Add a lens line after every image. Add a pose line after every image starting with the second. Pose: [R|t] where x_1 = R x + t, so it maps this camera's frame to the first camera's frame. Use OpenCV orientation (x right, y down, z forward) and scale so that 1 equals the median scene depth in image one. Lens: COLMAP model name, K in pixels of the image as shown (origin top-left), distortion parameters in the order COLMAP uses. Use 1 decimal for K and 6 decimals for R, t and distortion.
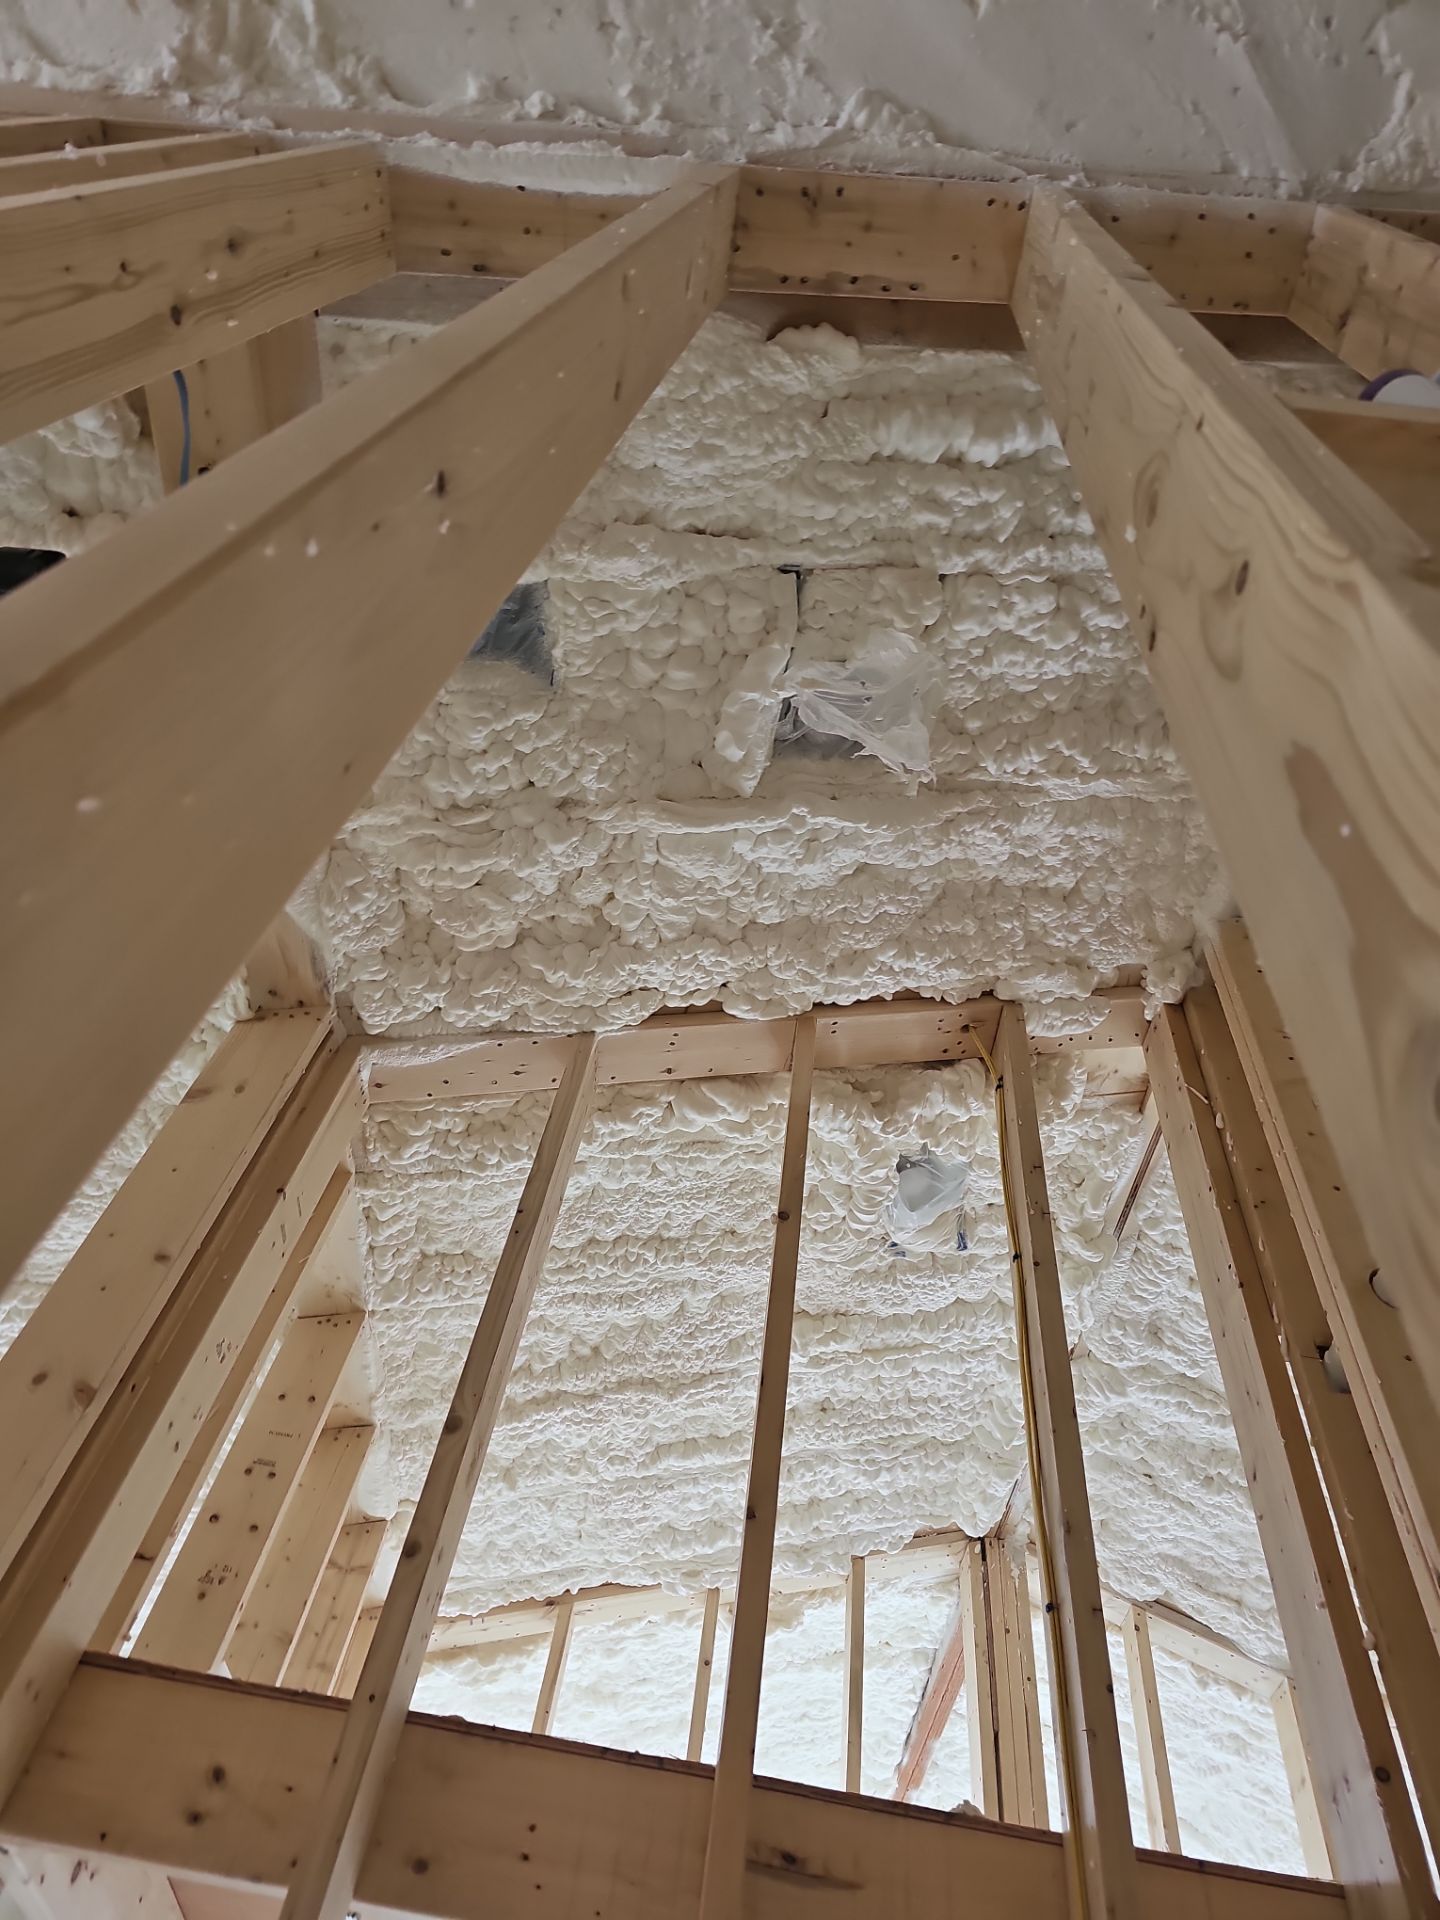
lens RADIAL K [[1284.1, 0, 677.9], [0, 1284.1, 967.7], [0, 0, 1]] dist [0.050559, -0.036295]
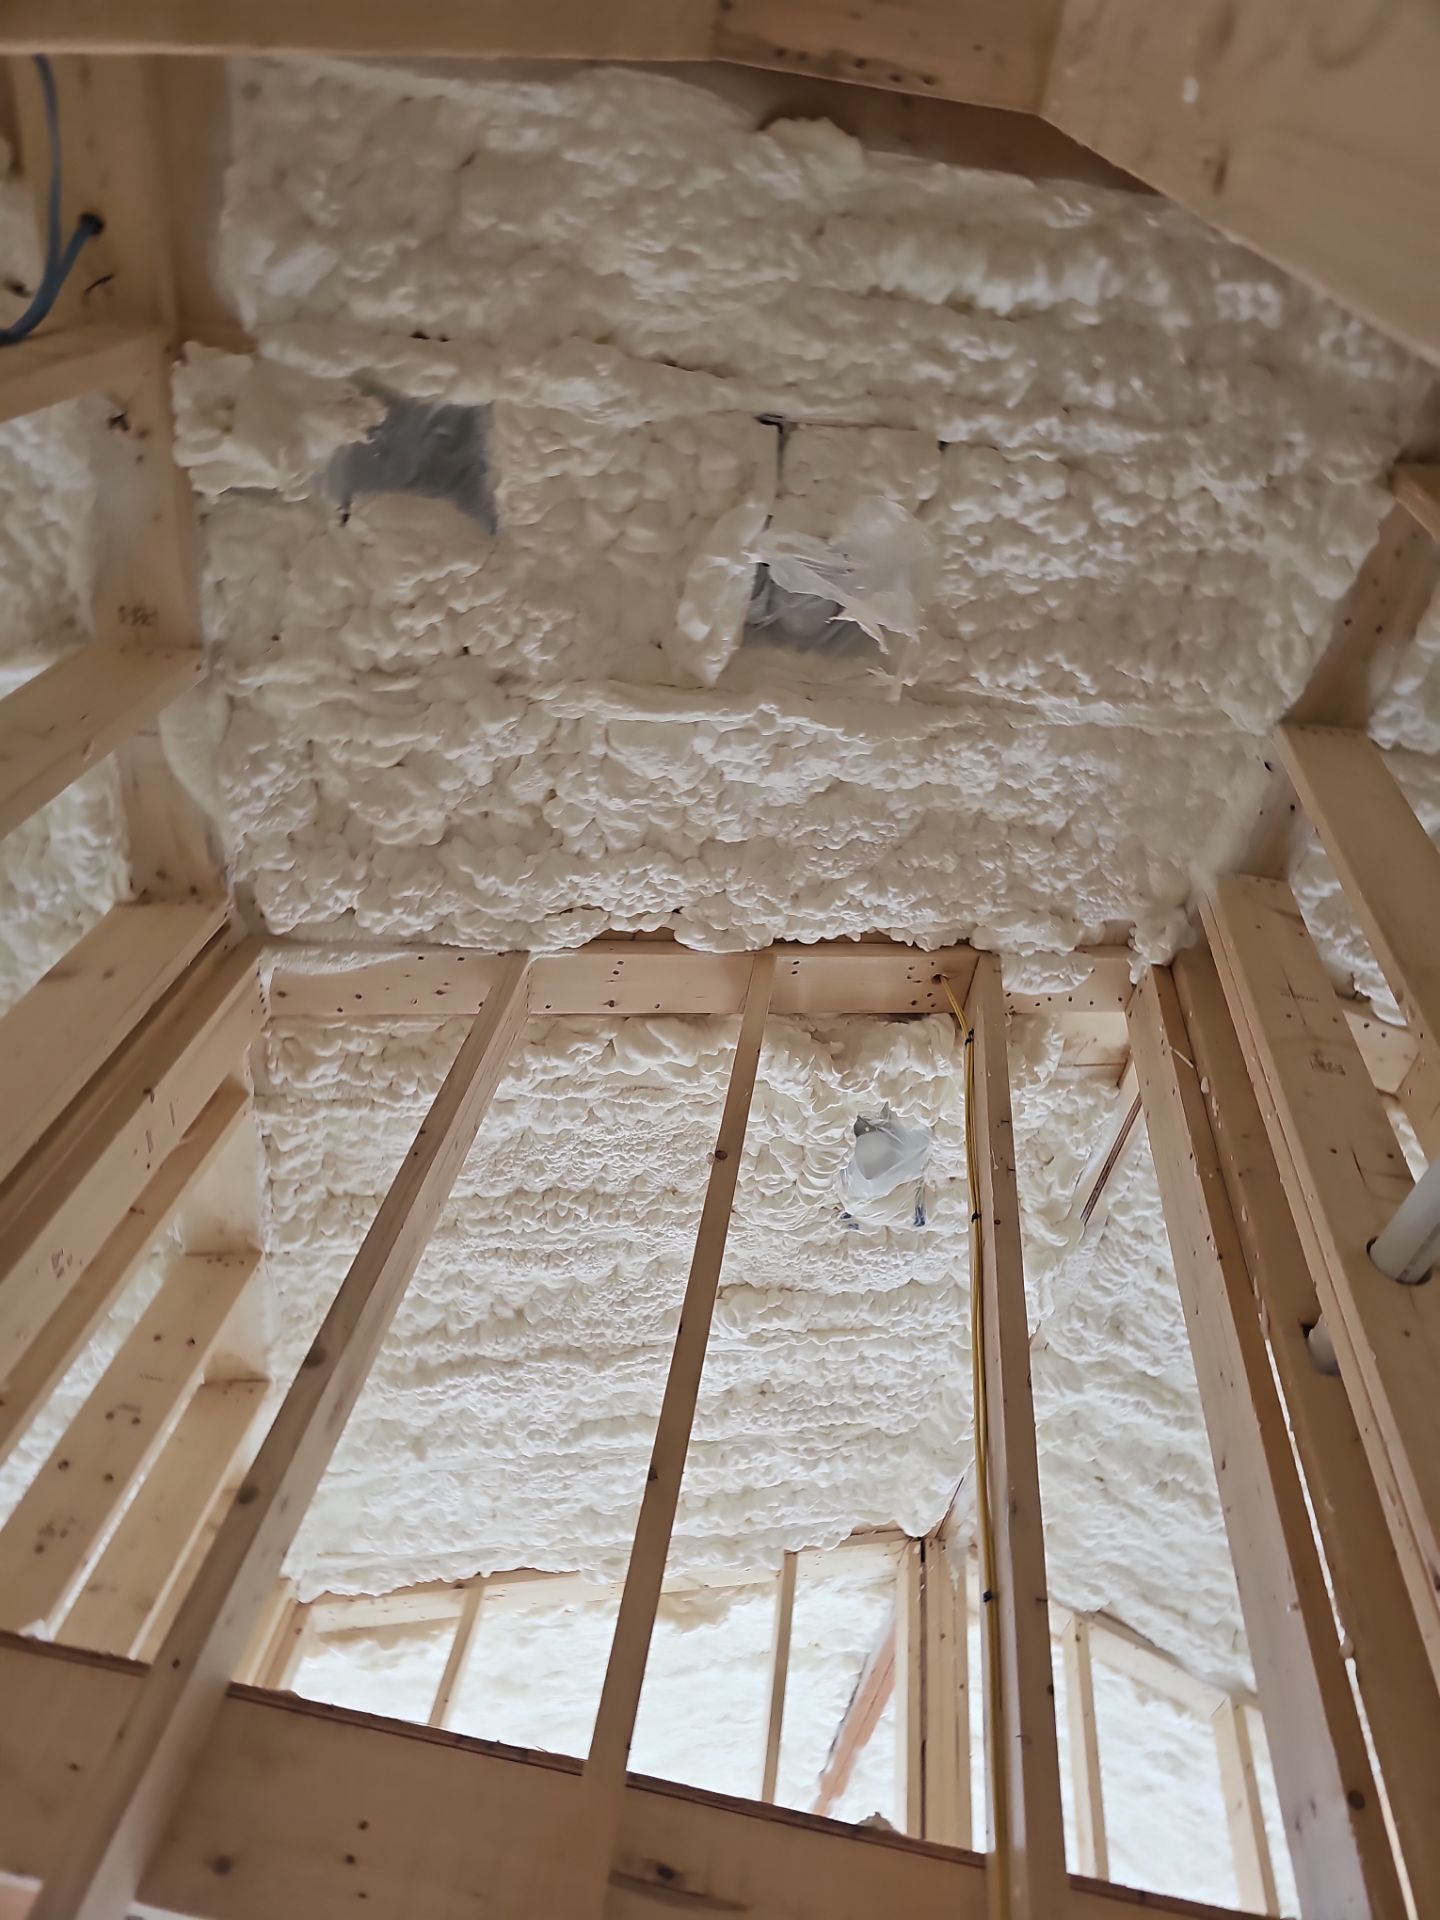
lens RADIAL K [[1284.1, 0, 703.4], [0, 1284.1, 984.0], [0, 0, 1]] dist [0.050559, -0.036295]
pose [[0.997578, 0.060785, 0.033820, 0.027490], [-0.061016, 0.998120, 0.005835, 0.059543], [-0.033402, -0.007884, 0.999411, 0.092989]]
